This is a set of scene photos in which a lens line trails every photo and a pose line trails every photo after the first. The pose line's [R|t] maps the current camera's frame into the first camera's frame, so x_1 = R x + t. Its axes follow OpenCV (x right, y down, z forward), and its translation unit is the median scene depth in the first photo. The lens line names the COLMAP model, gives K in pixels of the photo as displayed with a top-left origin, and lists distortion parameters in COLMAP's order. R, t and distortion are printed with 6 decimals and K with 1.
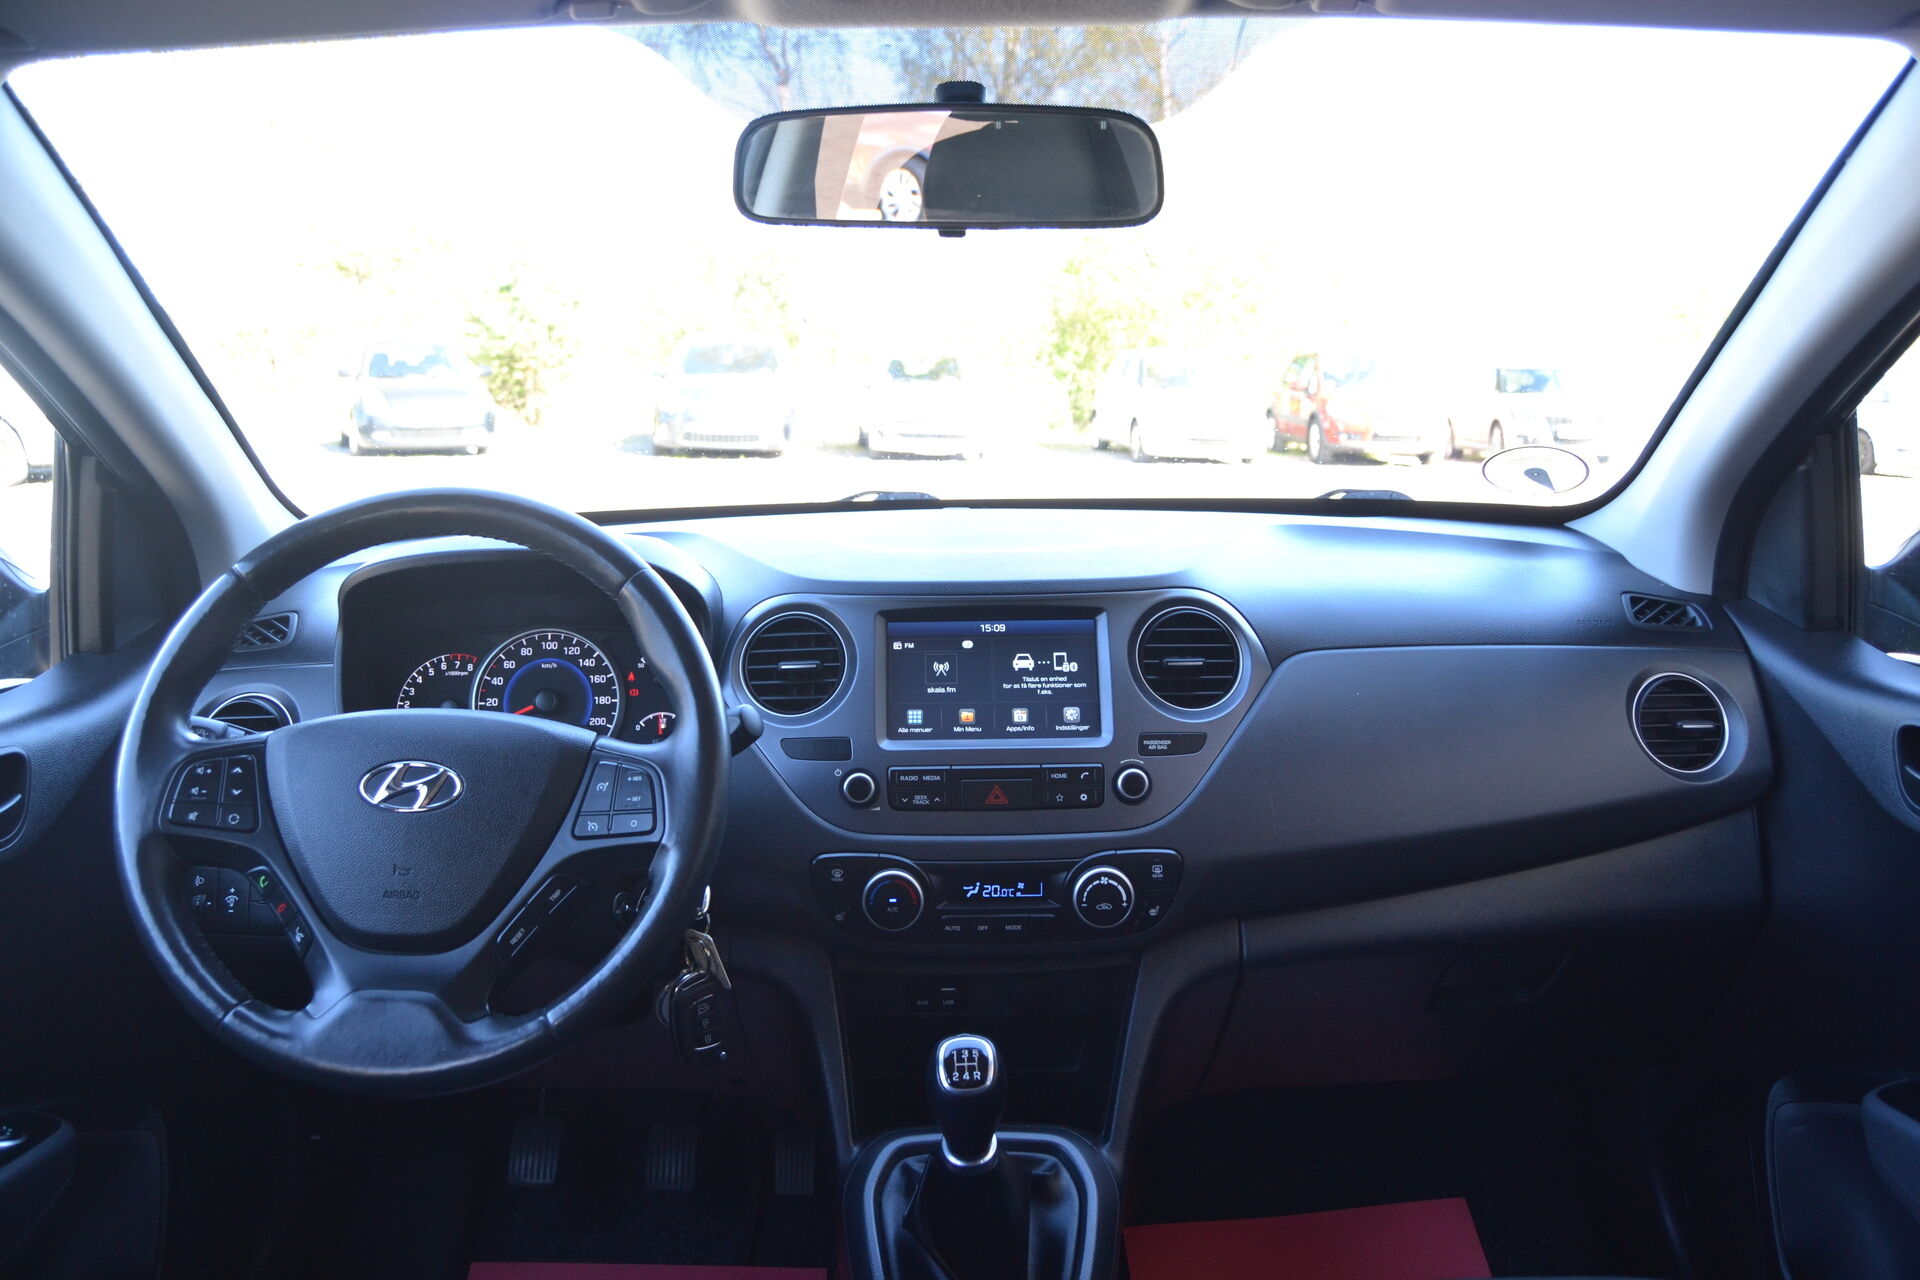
lens RADIAL K [[1508.8, 0, 960.7], [0, 1508.8, 655.9], [0, 0, 1]] dist [-0.095121, 0.020115]
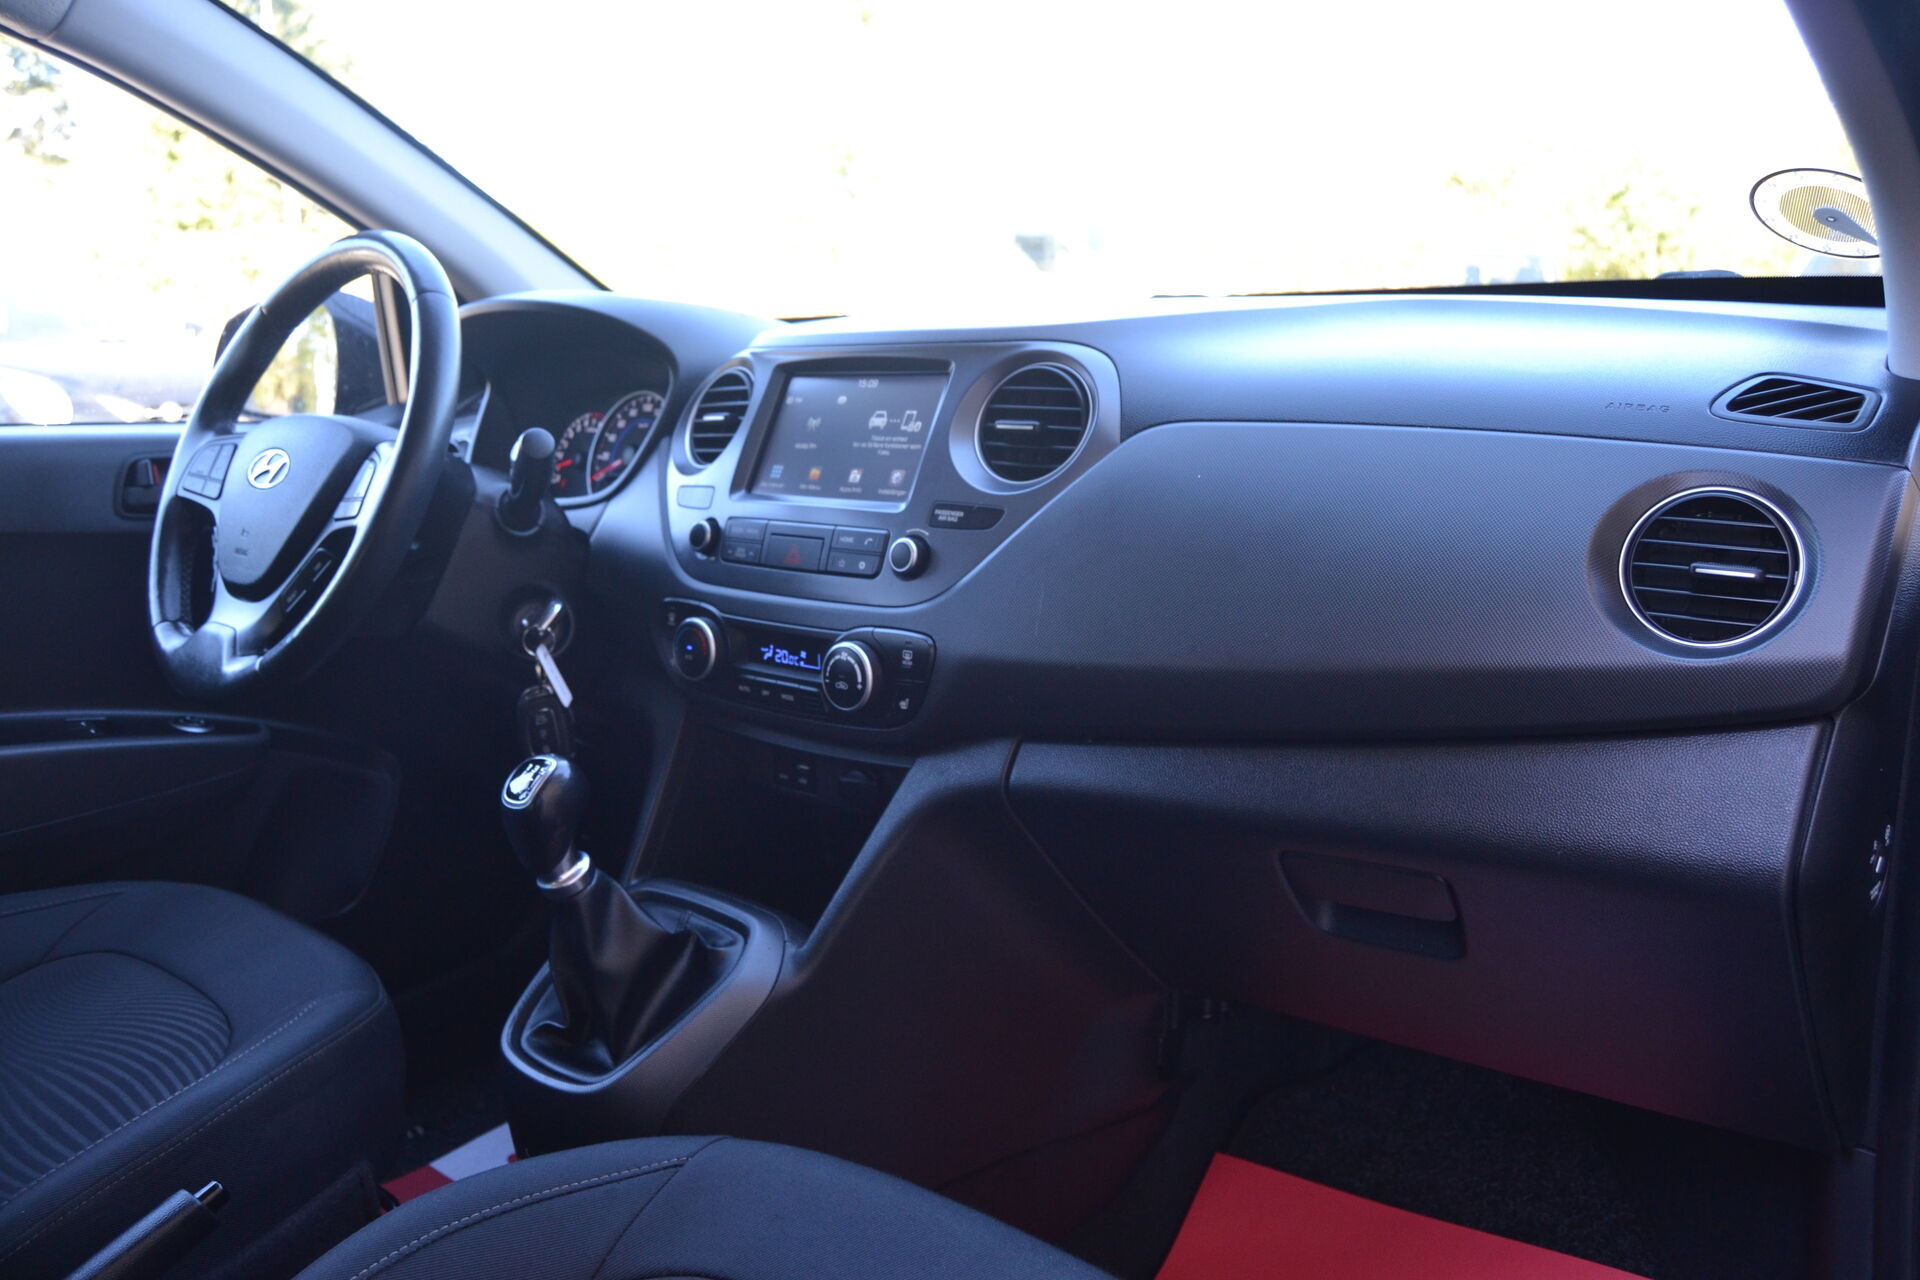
lens RADIAL K [[1508.8, 0, 888.1], [0, 1508.8, 634.7], [0, 0, 1]] dist [-0.095121, 0.020115]
pose [[0.732581, 0.123116, -0.669453, 0.703202], [-0.095811, 0.992366, 0.077656, 0.064521], [0.673903, 0.007252, 0.738784, 0.356547]]
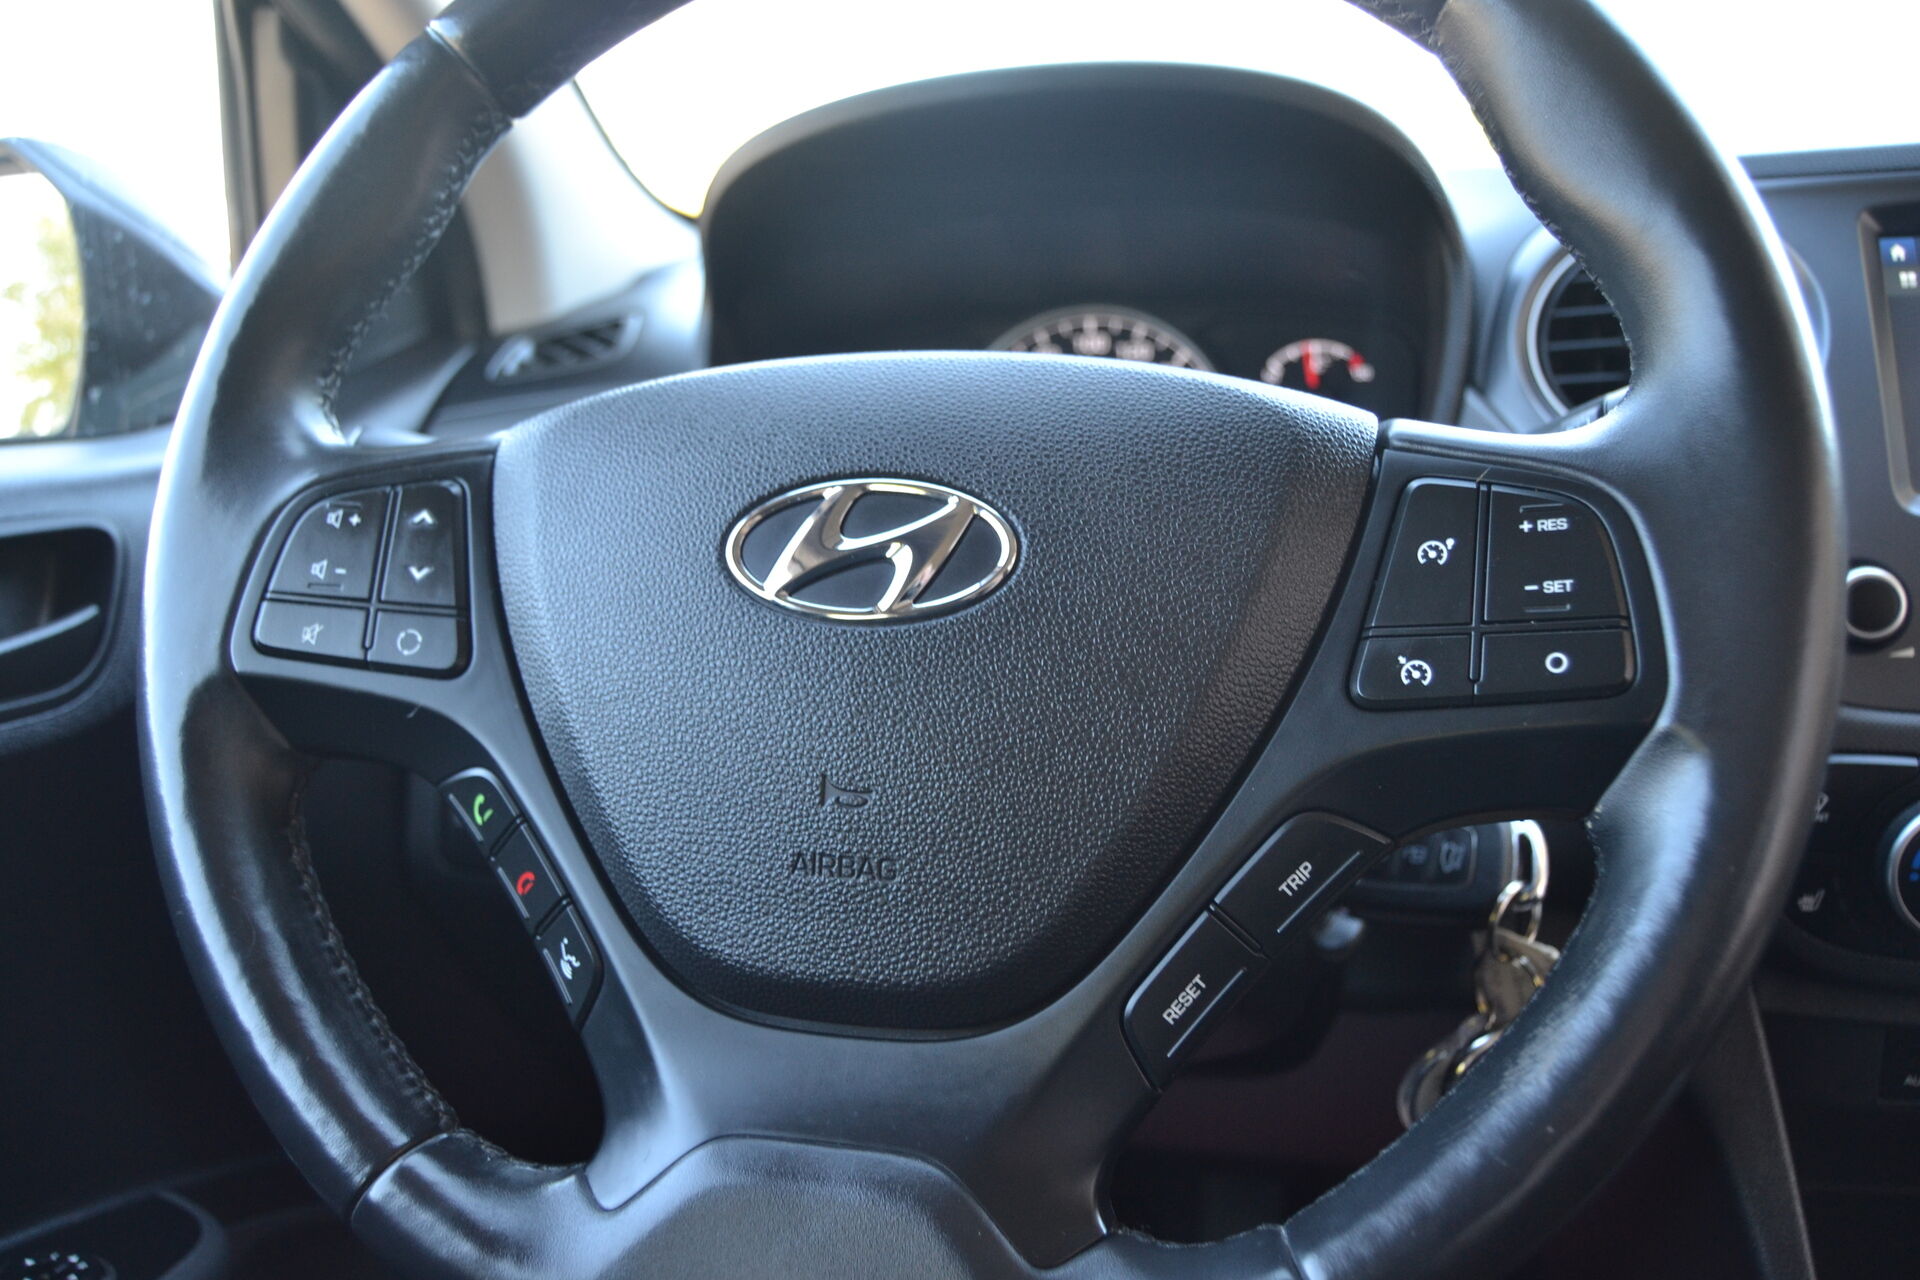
lens RADIAL K [[1508.8, 0, 955.5], [0, 1508.8, 636.9], [0, 0, 1]] dist [-0.095121, 0.020115]
pose [[0.967792, 0.010932, -0.251514, -0.216716], [0.005089, 0.998003, 0.062958, 0.071134], [0.251700, -0.062210, 0.965804, 0.552211]]
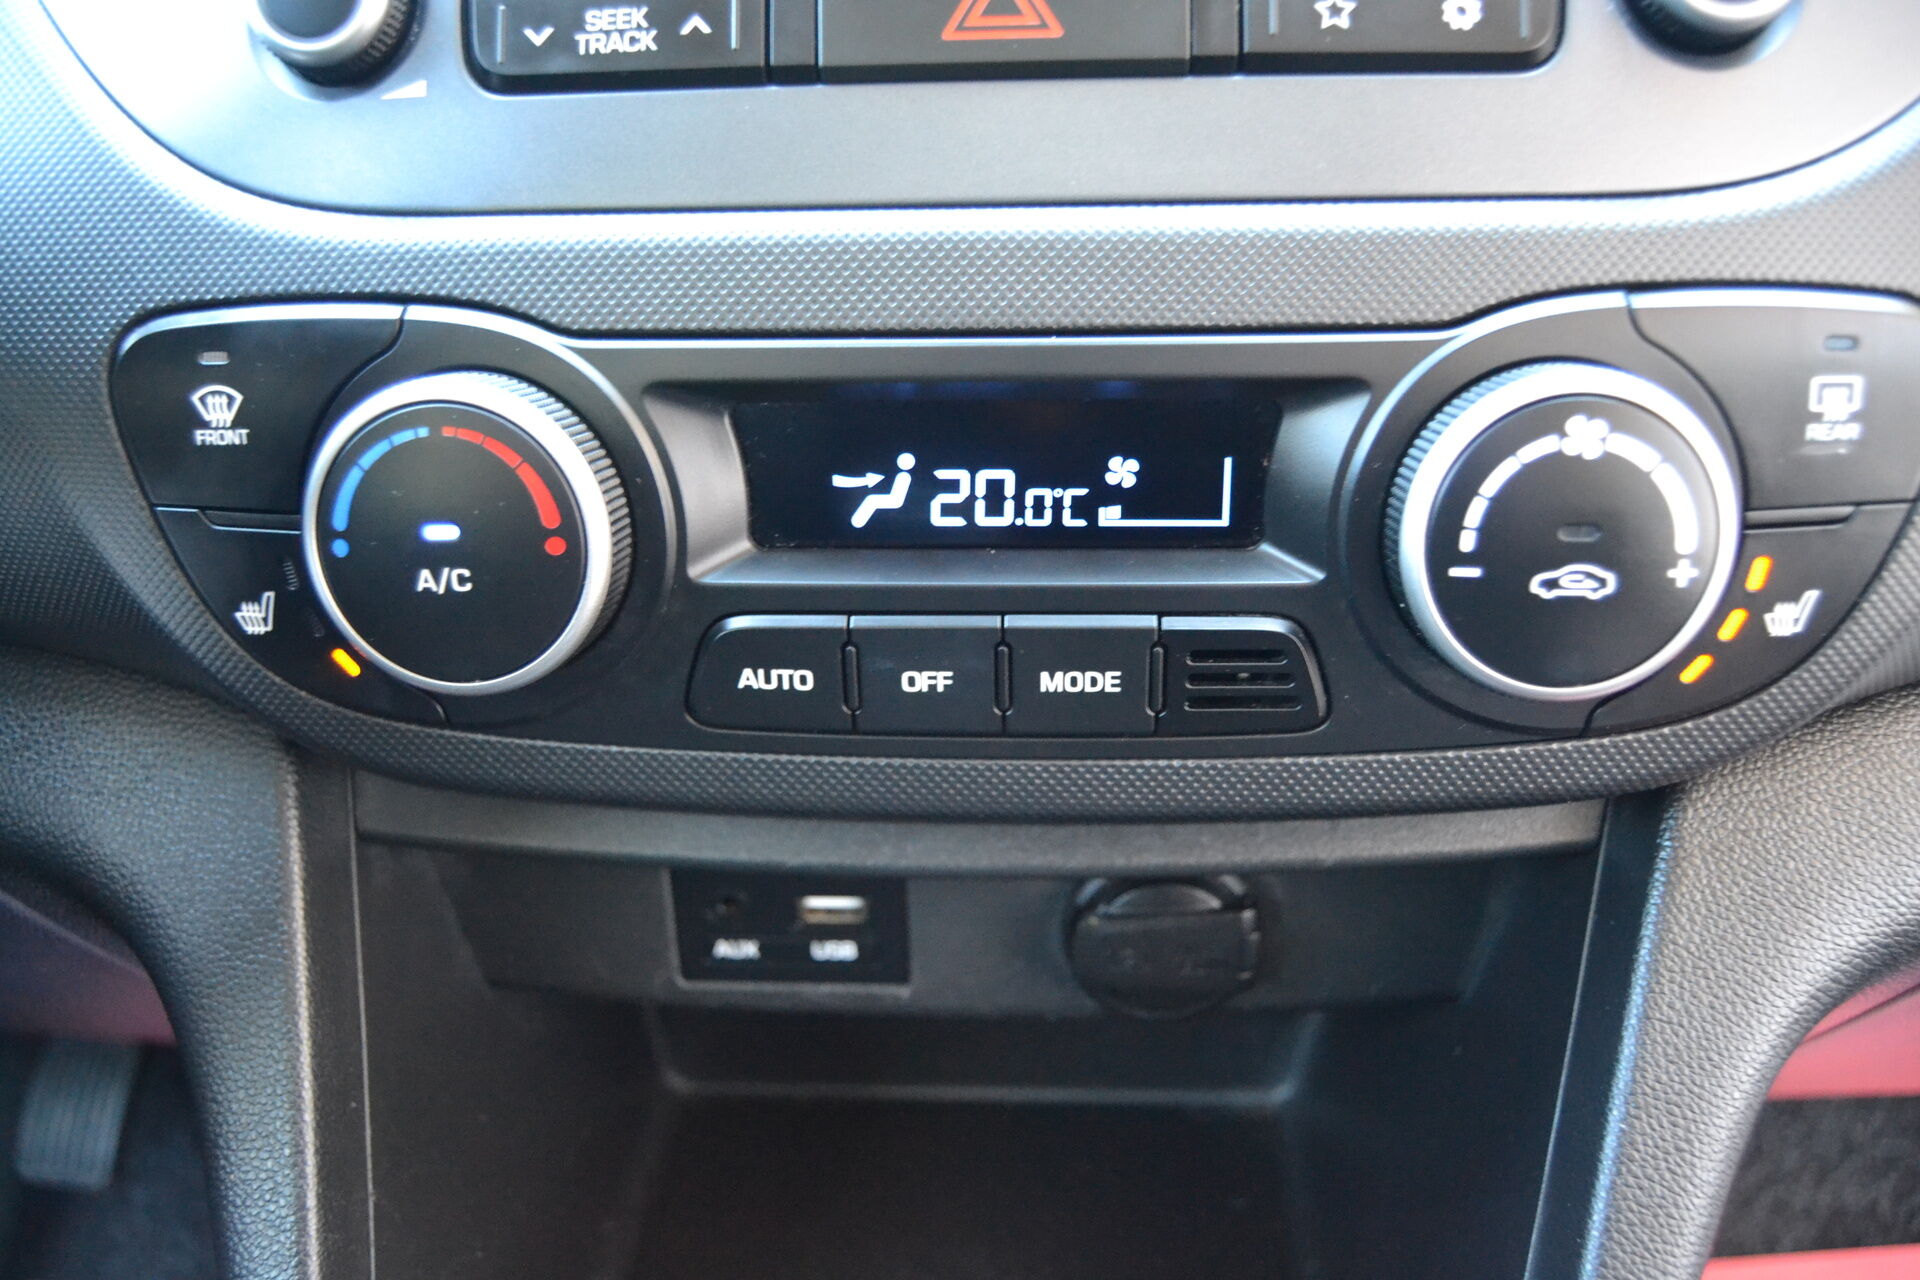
lens RADIAL K [[1508.8, 0, 969.8], [0, 1508.8, 641.9], [0, 0, 1]] dist [-0.095121, 0.020115]
pose [[0.997682, 0.016295, -0.066063, 0.033907], [-0.003969, 0.983185, 0.182569, 0.140212], [0.067927, -0.181884, 0.980971, 0.810540]]
